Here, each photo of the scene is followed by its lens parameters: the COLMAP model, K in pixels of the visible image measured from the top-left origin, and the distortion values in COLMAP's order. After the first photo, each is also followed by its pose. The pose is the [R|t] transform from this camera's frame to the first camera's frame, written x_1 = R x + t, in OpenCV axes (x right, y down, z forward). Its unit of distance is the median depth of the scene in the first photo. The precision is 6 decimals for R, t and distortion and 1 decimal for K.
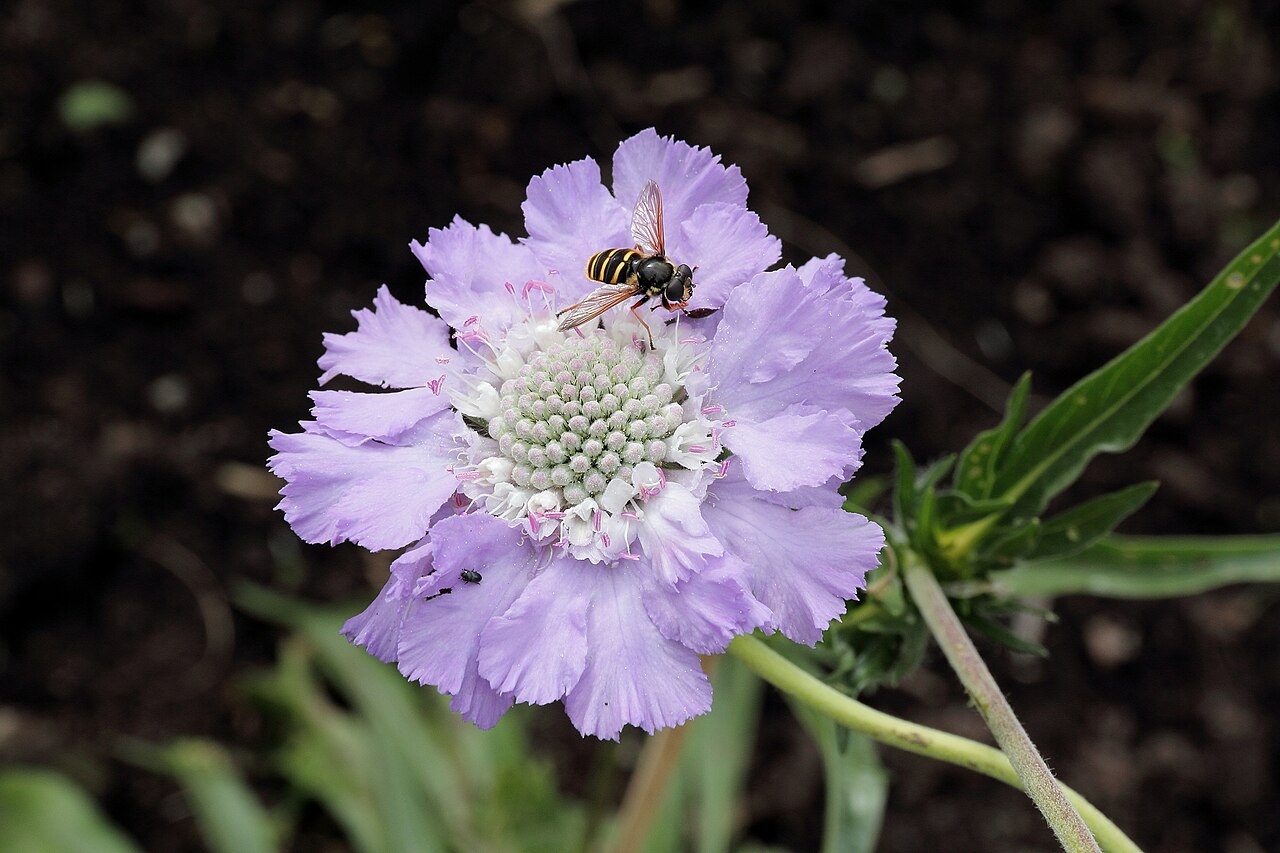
lens RADIAL K [[454.1, 0, 639.5], [0, 454.1, 429.2], [0, 0, 1]] dist [0.001176, -0.000104]
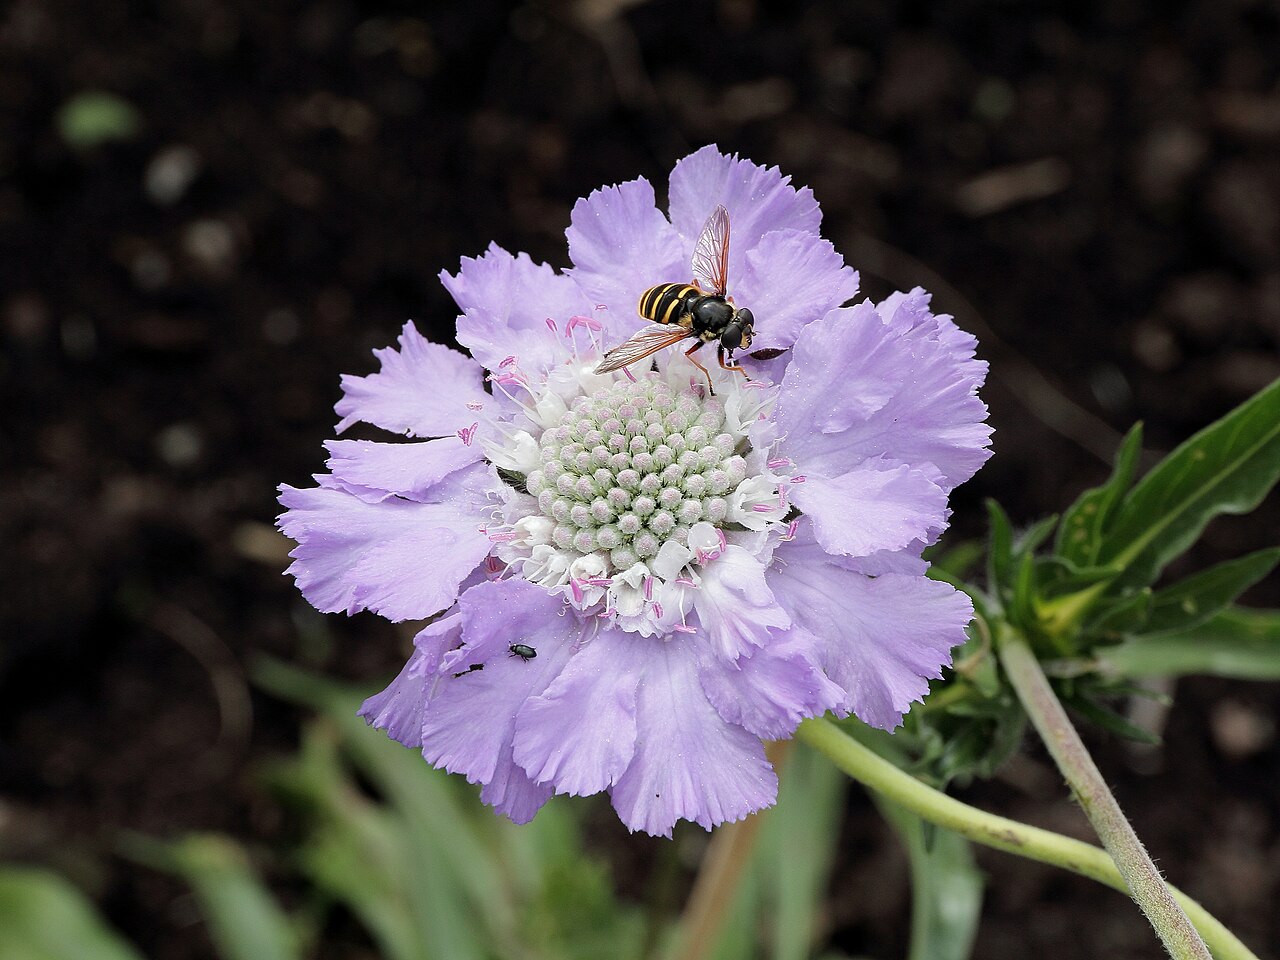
lens RADIAL K [[520.0, 0, 640.6], [0, 520.0, 476.9], [0, 0, 1]] dist [-0.000028, 0.000385]
pose [[0.999991, 0.004156, 0.000224, -0.116193], [-0.004156, 0.999991, 0.000073, -0.016230], [-0.000223, -0.000073, 1.000000, -0.012645]]
